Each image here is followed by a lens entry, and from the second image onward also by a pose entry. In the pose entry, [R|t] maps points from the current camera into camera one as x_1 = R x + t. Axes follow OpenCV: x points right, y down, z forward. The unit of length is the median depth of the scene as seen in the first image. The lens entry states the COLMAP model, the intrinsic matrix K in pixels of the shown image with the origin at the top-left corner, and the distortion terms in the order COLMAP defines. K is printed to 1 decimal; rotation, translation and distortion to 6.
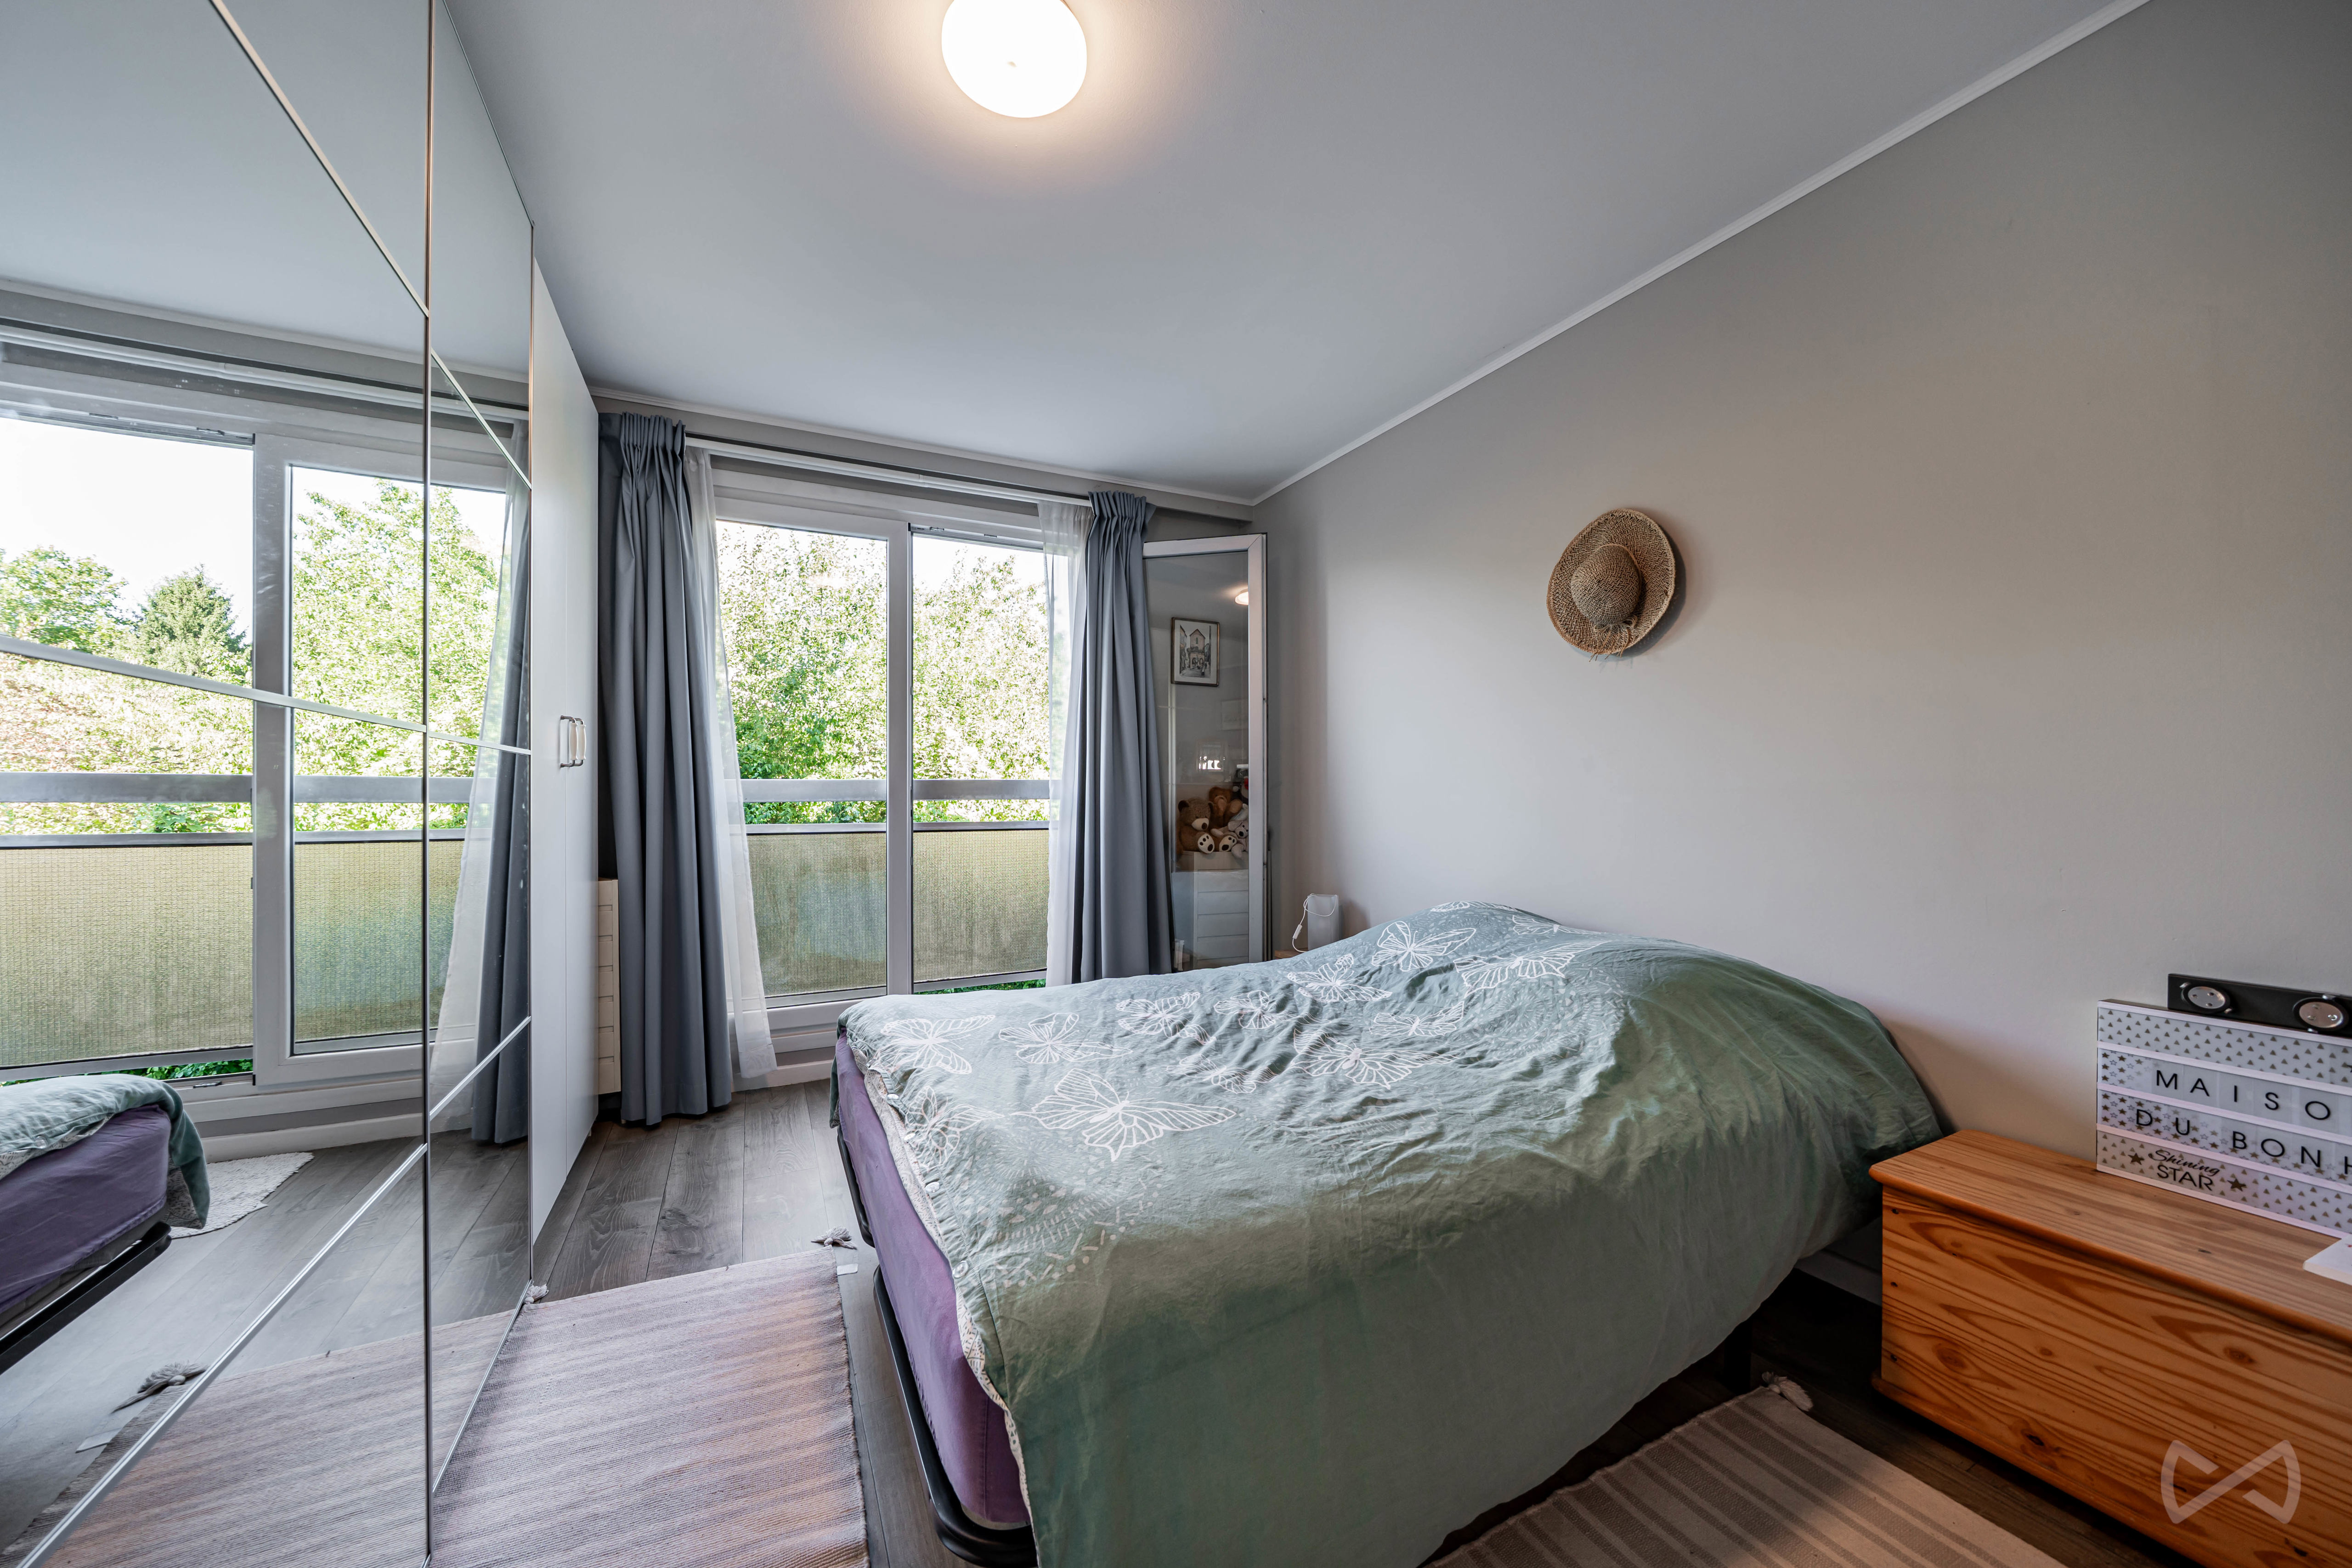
lens RADIAL K [[823.1, 0, 1166.0], [0, 823.1, 780.7], [0, 0, 1]] dist [-0.002240, -0.000127]
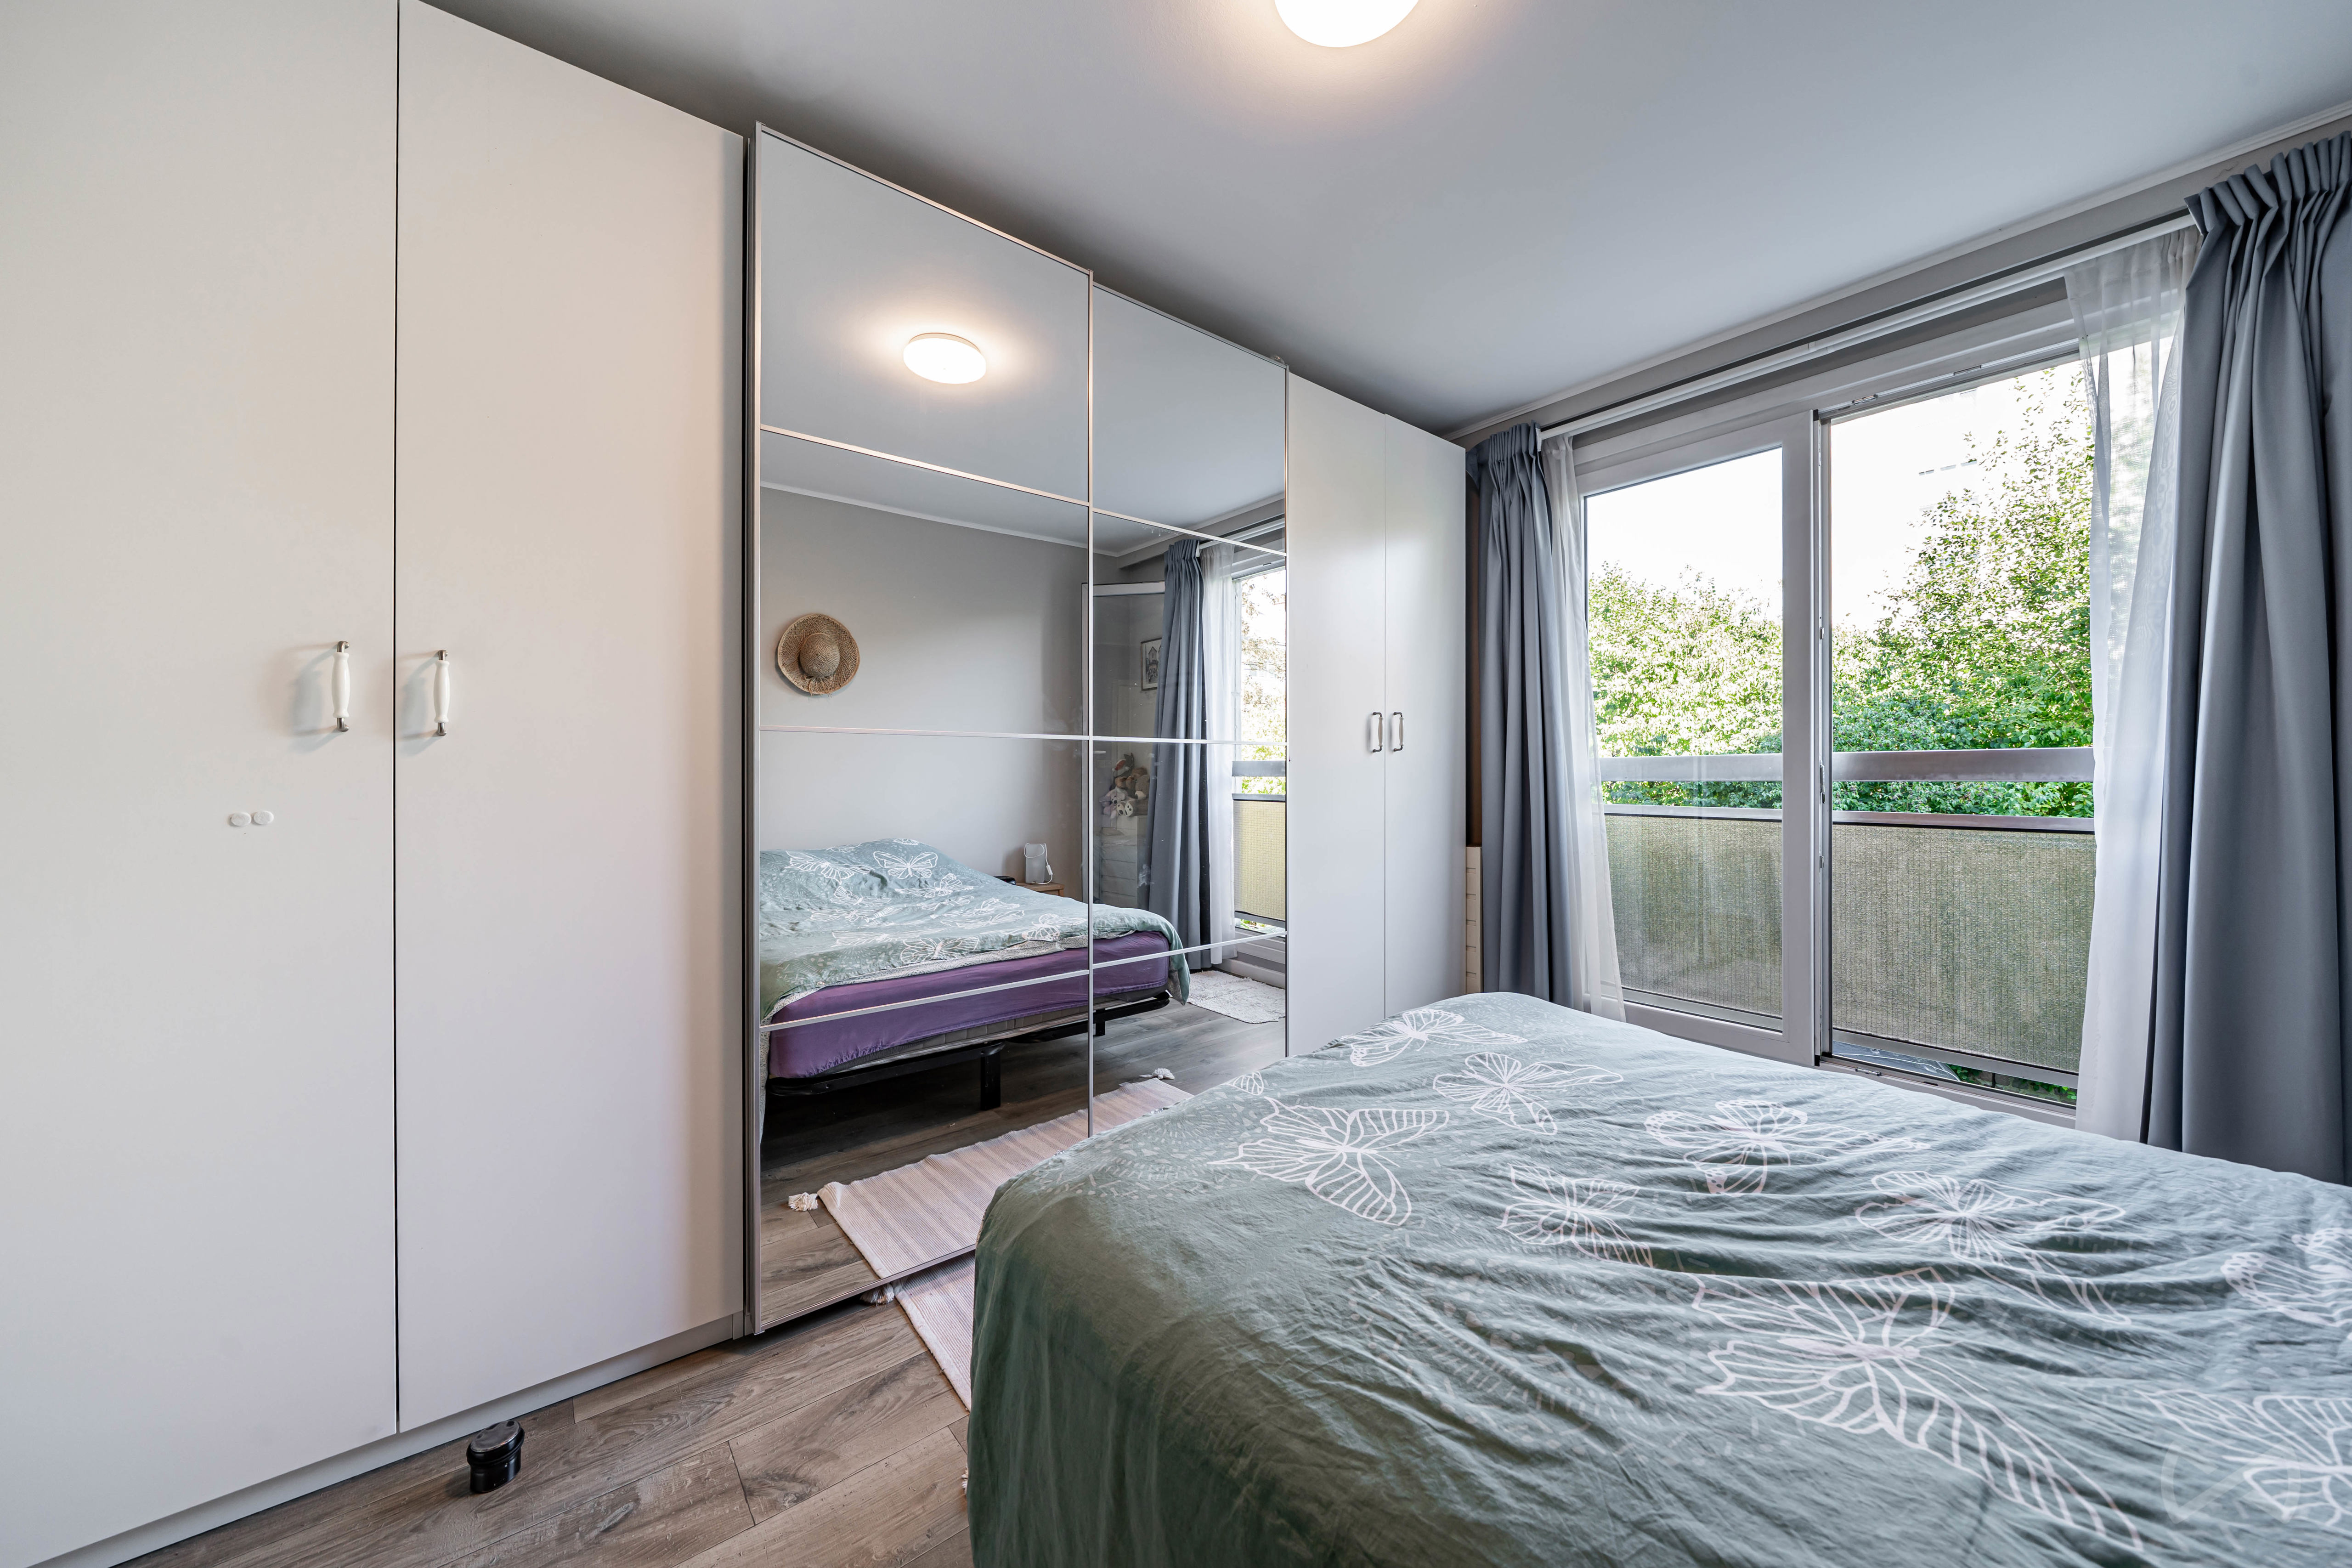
lens RADIAL K [[823.1, 0, 1170.2], [0, 823.1, 782.7], [0, 0, 1]] dist [-0.002240, -0.000127]
pose [[0.219653, 0.014654, -0.975468, 0.576325], [0.015600, 0.999707, 0.018531, 0.001511], [0.975453, -0.019288, 0.219360, 0.513189]]
